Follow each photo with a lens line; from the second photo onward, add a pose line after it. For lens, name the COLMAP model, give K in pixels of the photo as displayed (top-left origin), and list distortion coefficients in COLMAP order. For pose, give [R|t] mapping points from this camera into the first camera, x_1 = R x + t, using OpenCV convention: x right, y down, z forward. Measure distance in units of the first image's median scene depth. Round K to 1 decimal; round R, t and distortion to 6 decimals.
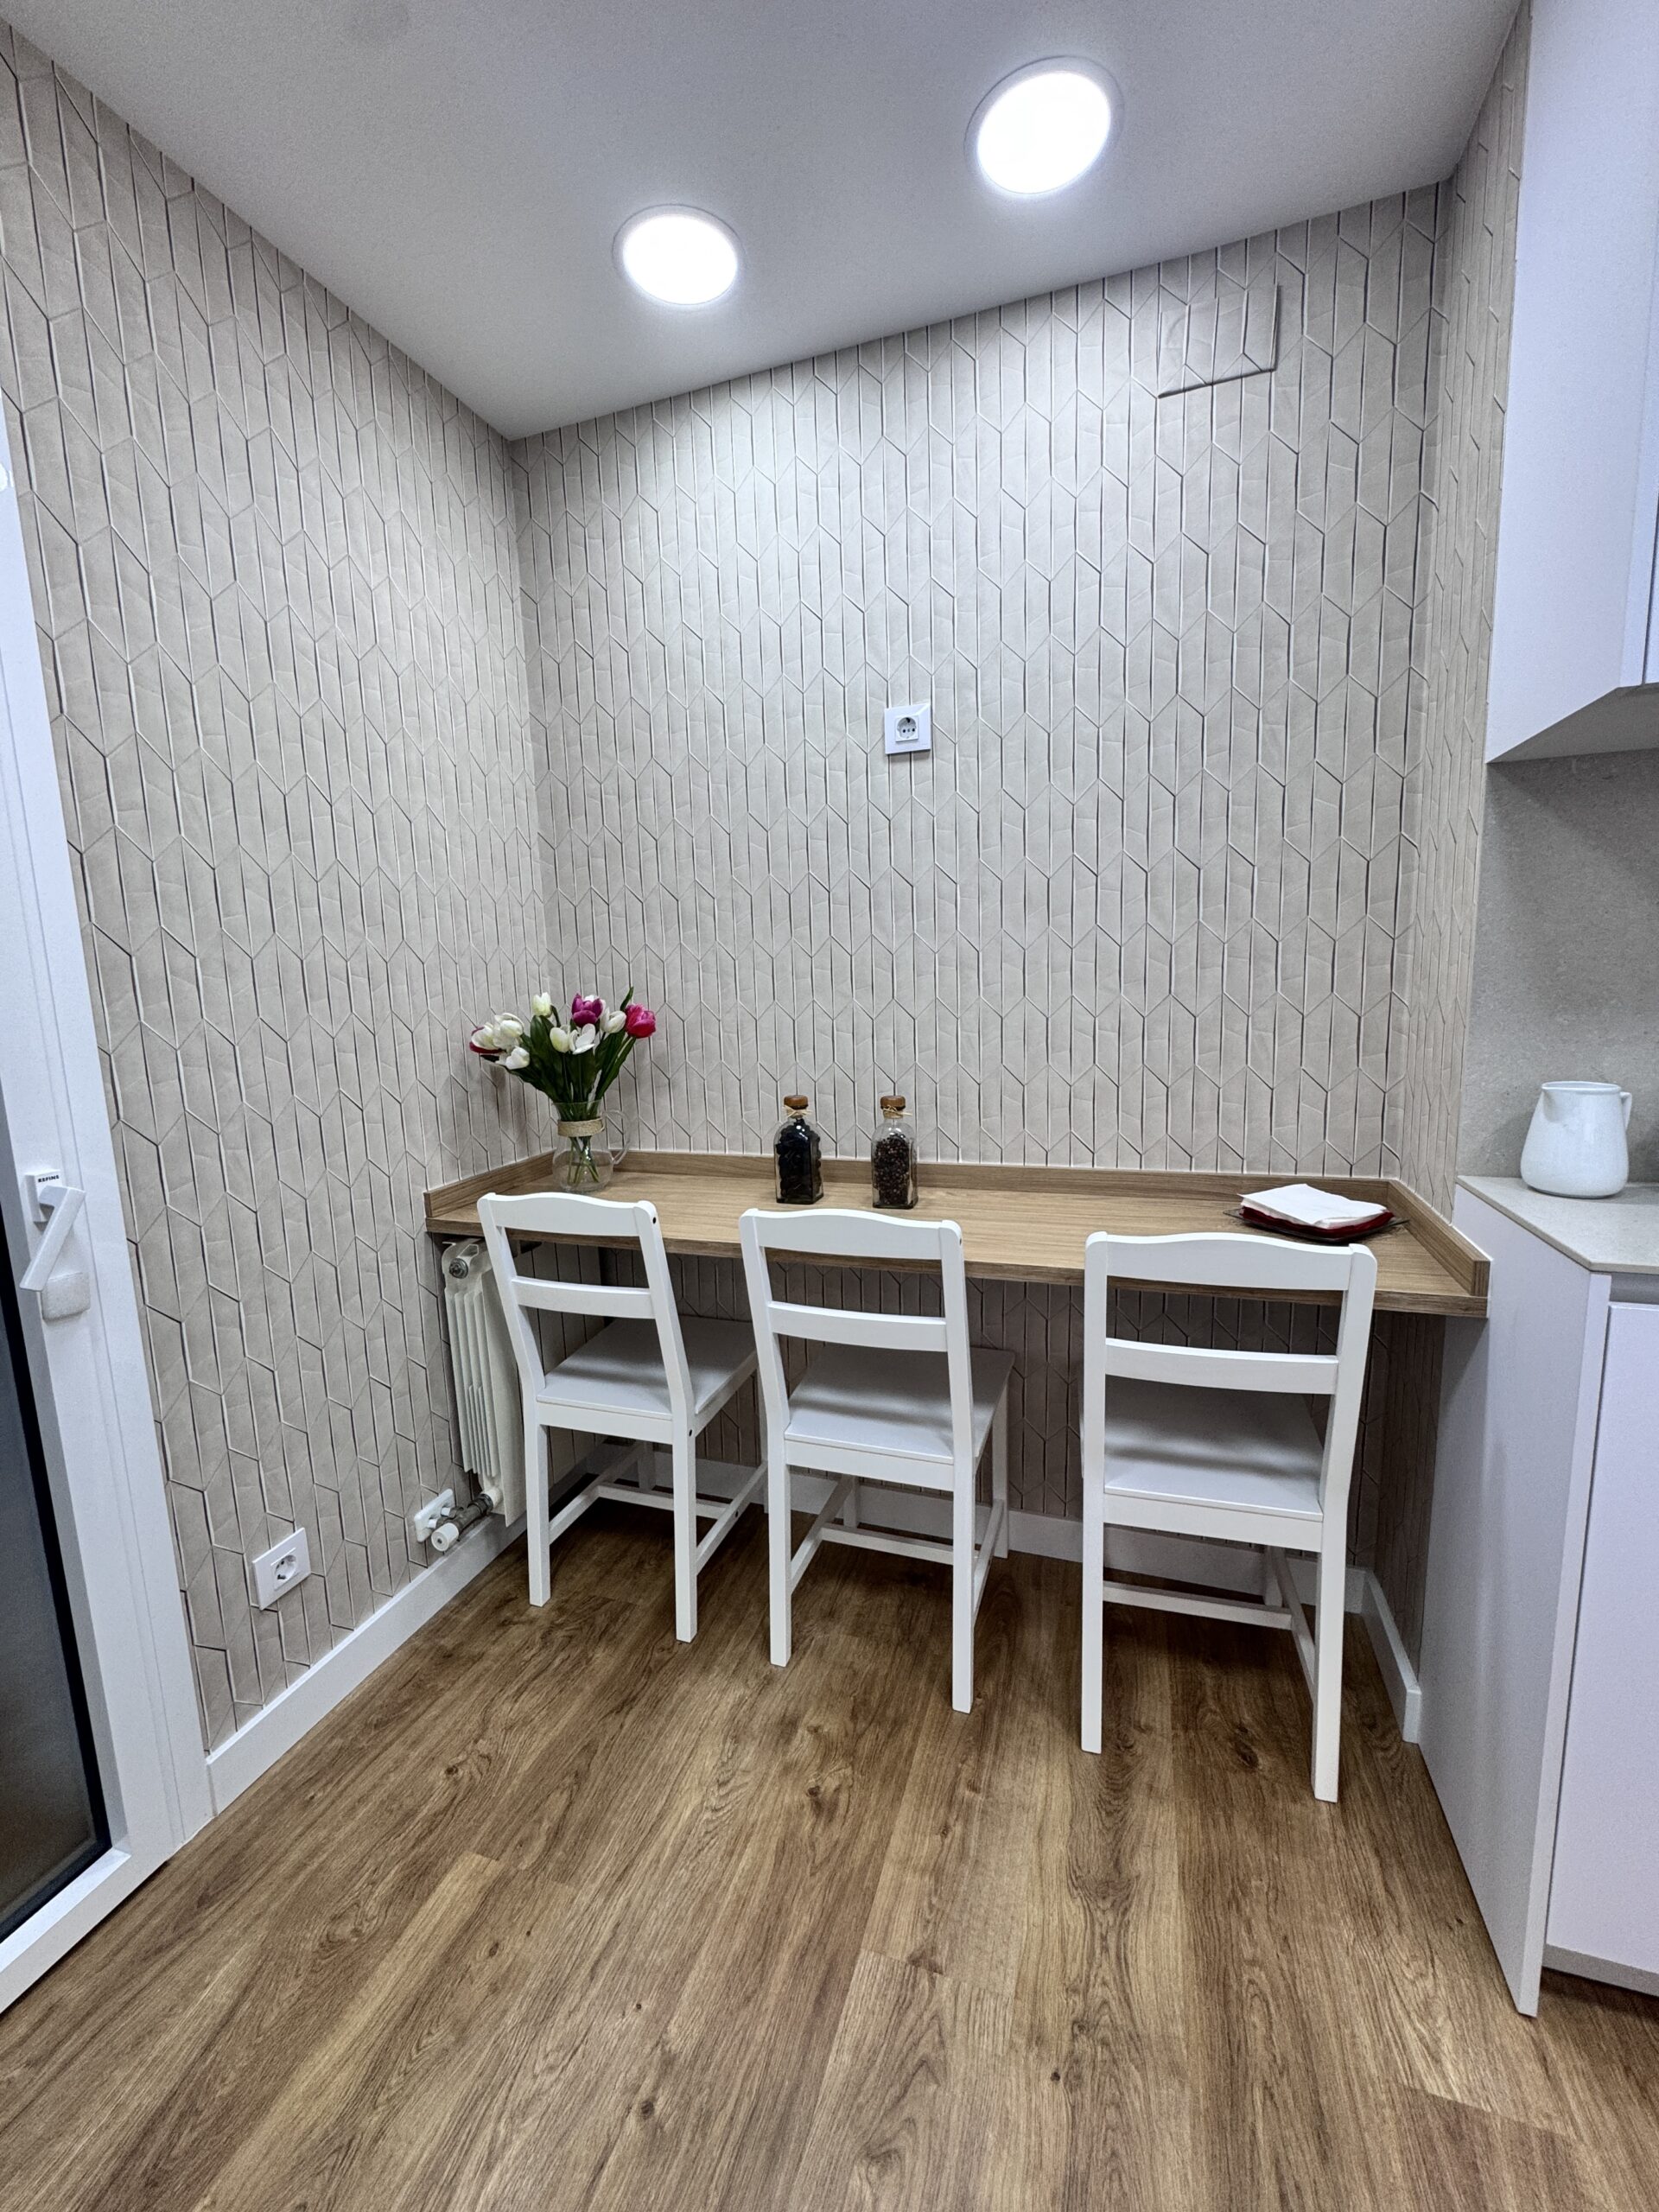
lens RADIAL K [[880.9, 0, 831.0], [0, 880.9, 1104.9], [0, 0, 1]] dist [-0.003061, 0.000616]
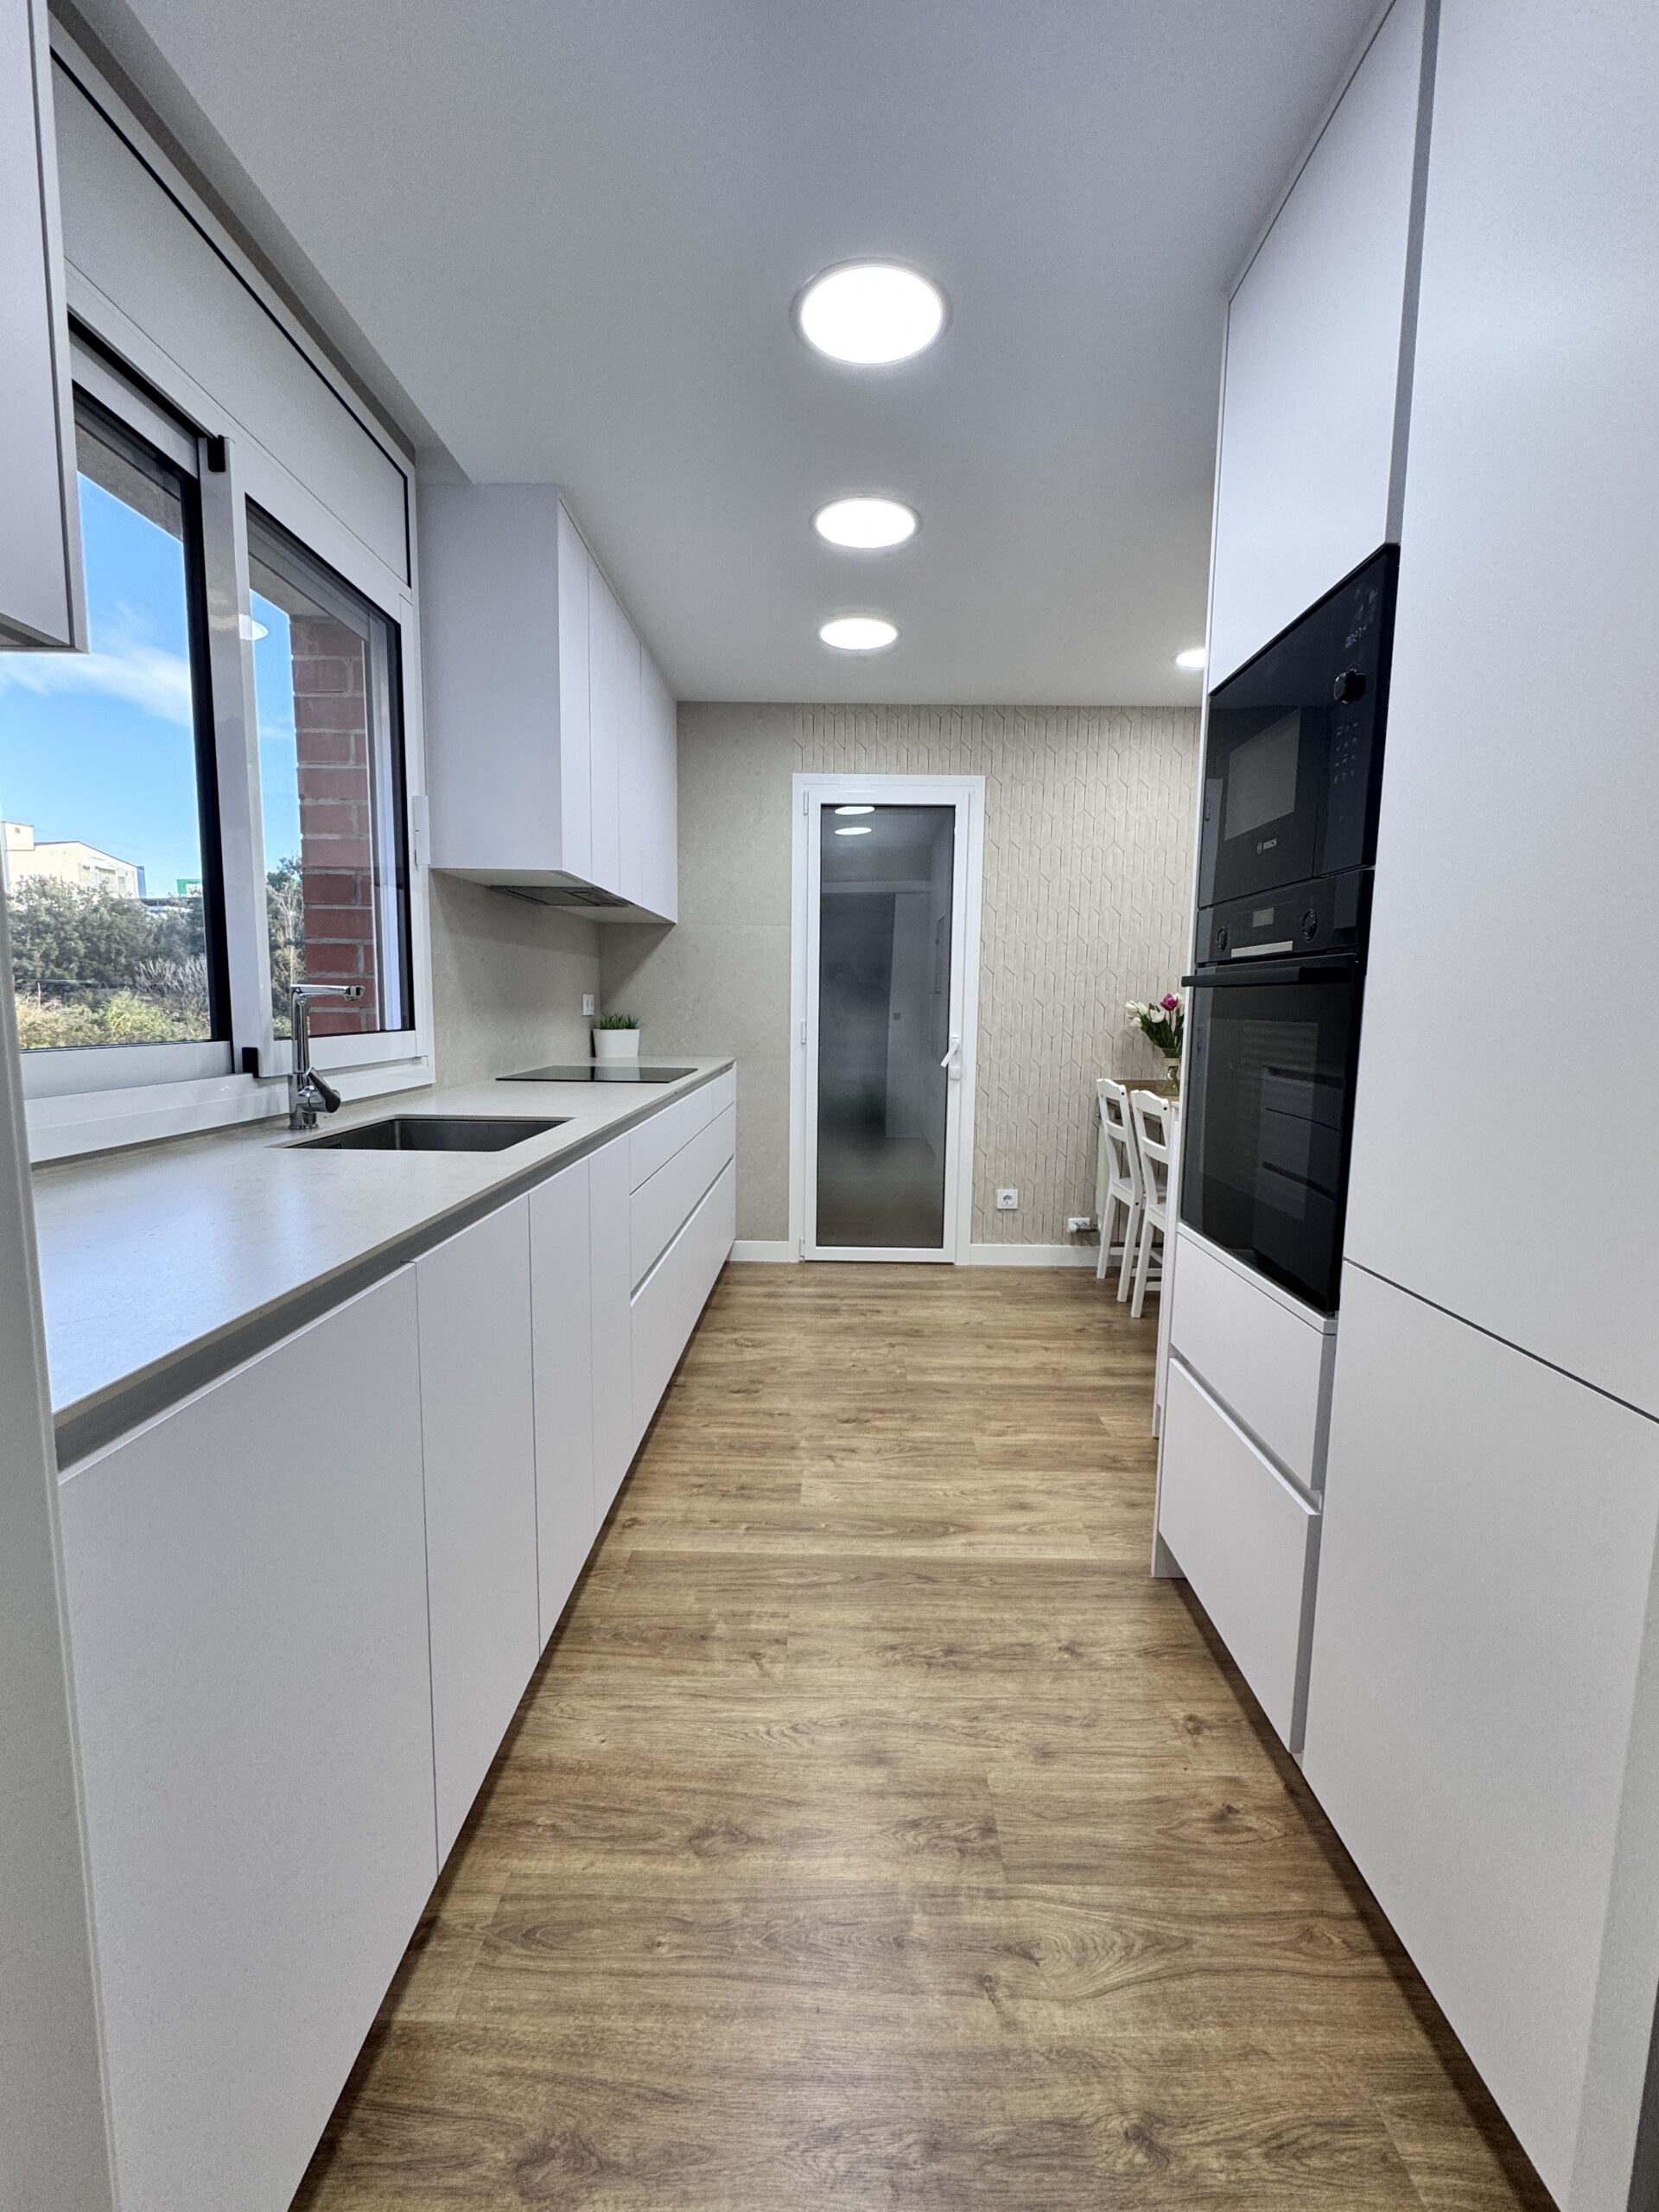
lens RADIAL K [[975.5, 0, 828.0], [0, 975.5, 1120.5], [0, 0, 1]] dist [0.000291, 0.000199]
pose [[0.306903, 0.153410, -0.939295, 2.316727], [-0.159086, 0.981308, 0.108292, 0.059112], [0.938351, 0.116193, 0.325572, -0.613161]]
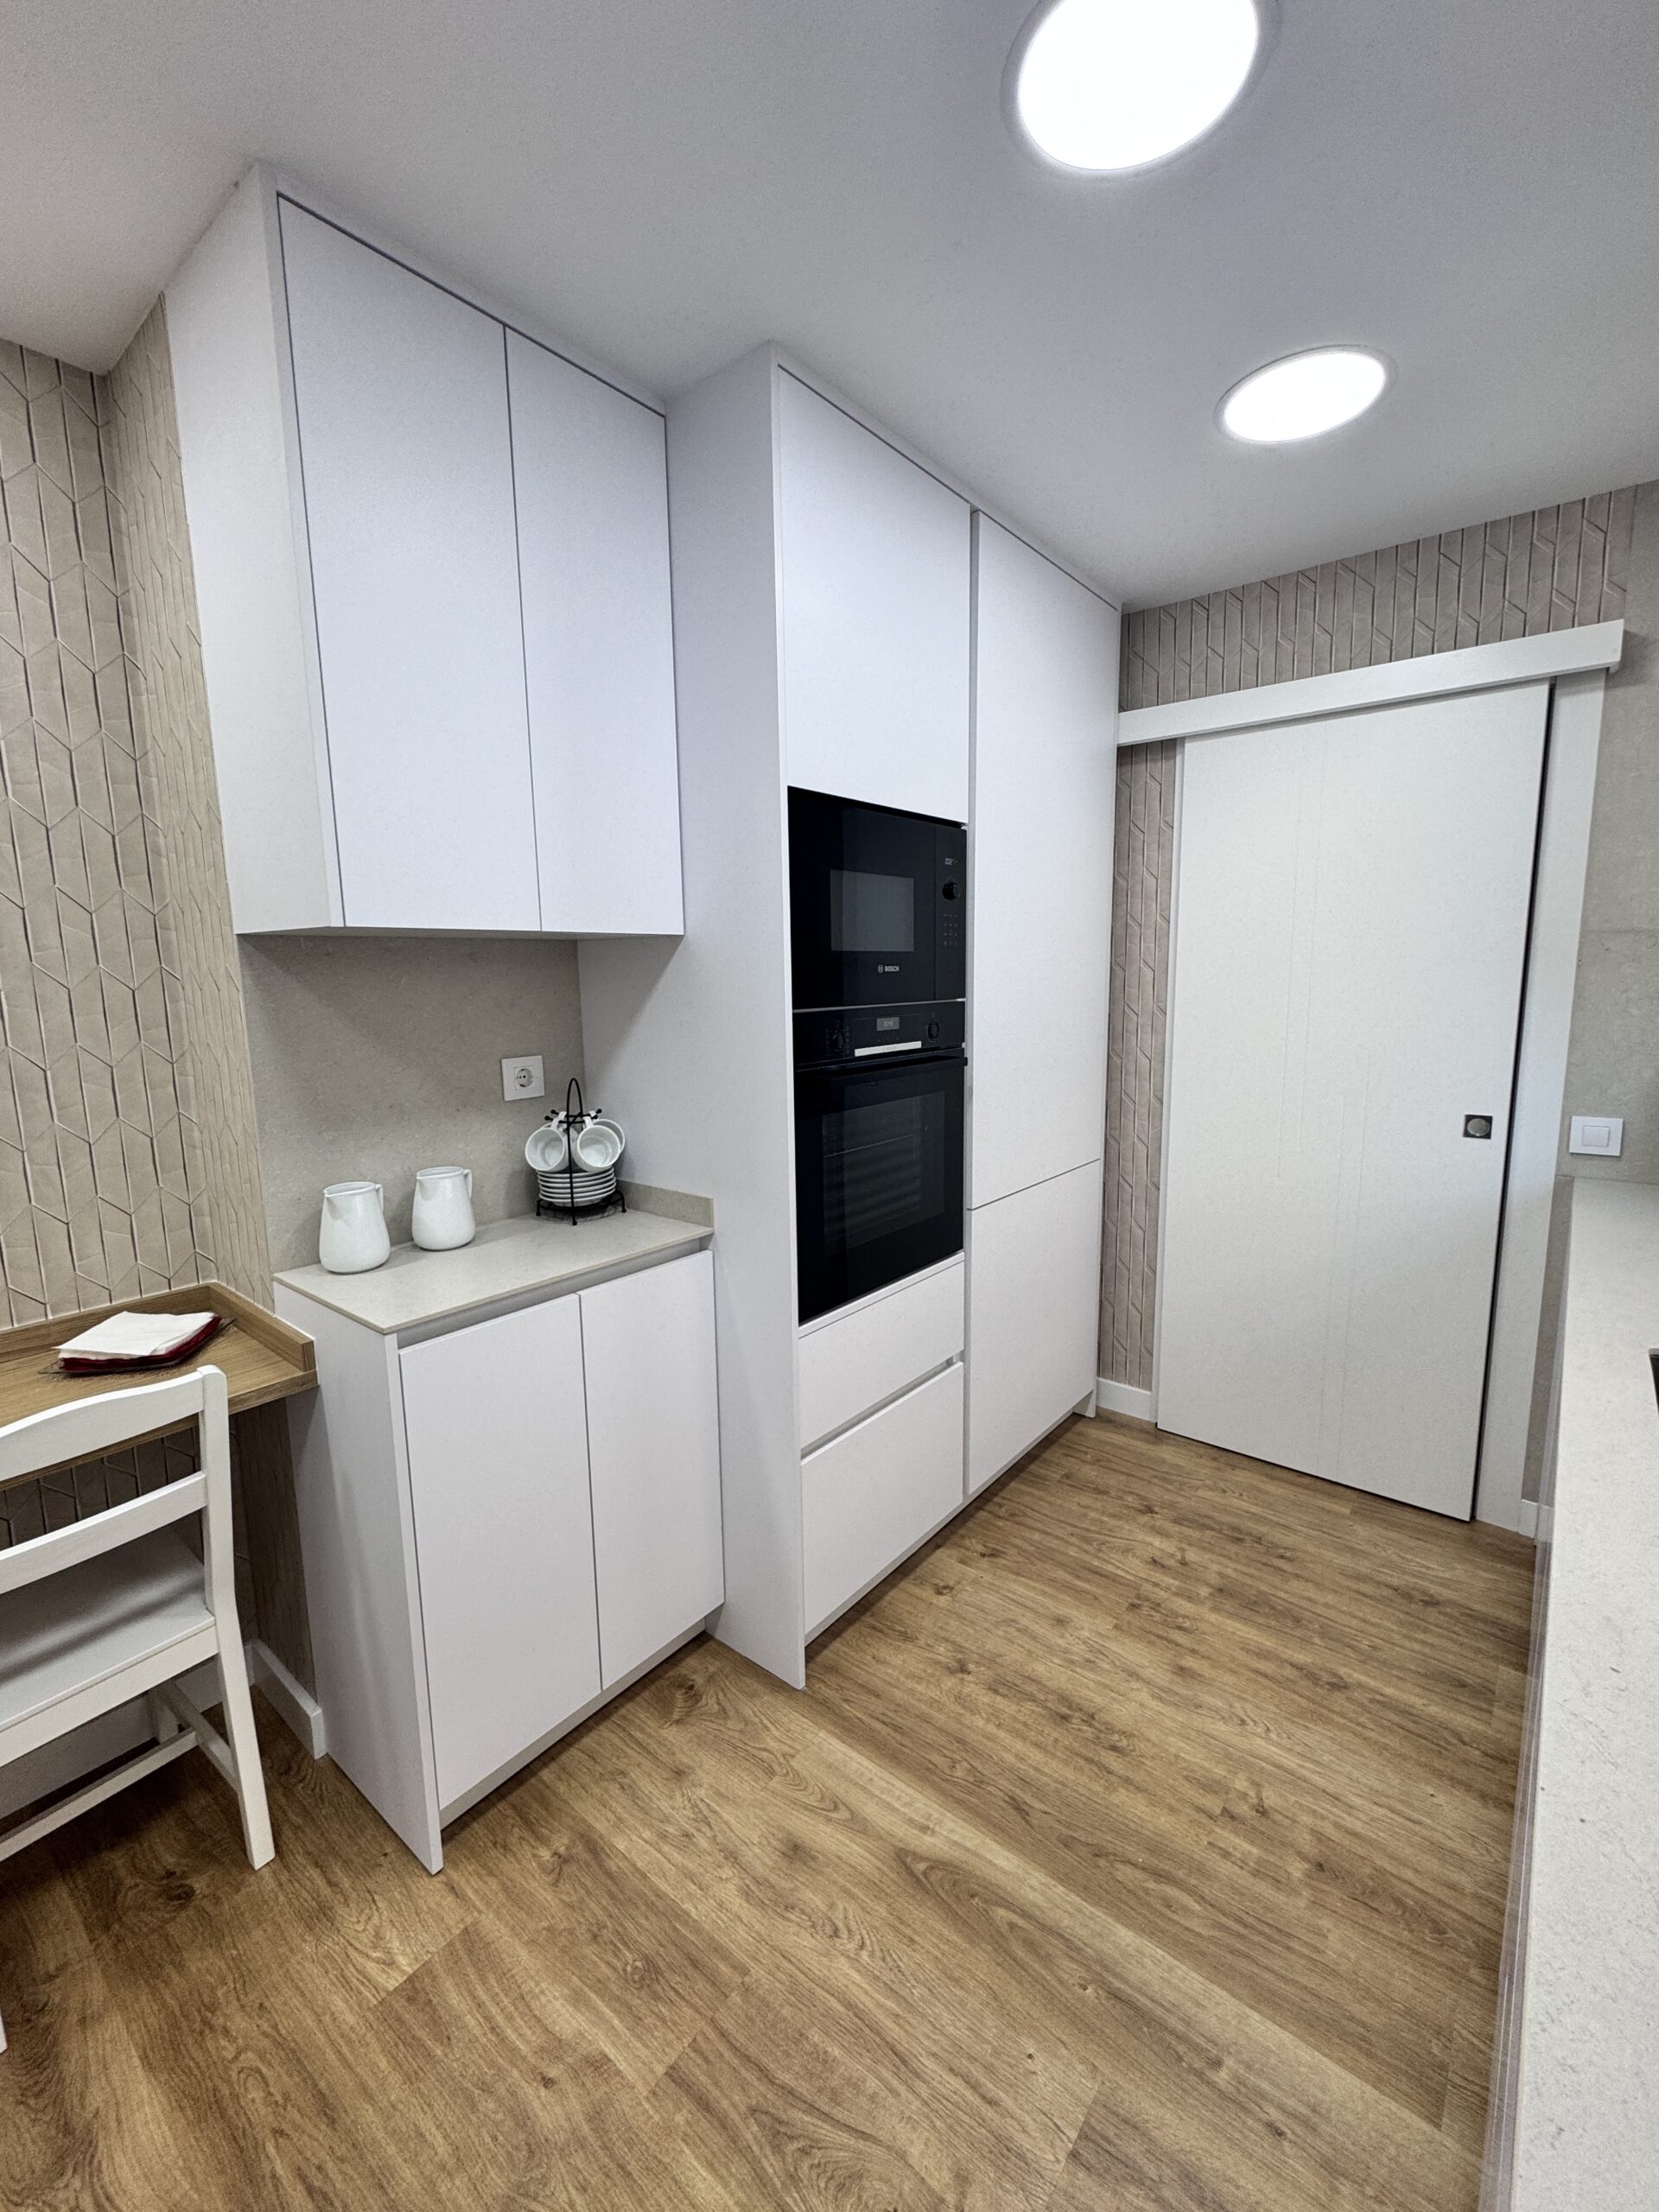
lens RADIAL K [[926.1, 0, 845.5], [0, 926.1, 1109.3], [0, 0, 1]] dist [-0.002854, 0.000391]
pose [[0.338409, -0.113654, 0.934110, -0.164855], [0.134400, 0.988340, 0.071562, -0.125643], [-0.931352, 0.101327, 0.349739, -0.175246]]
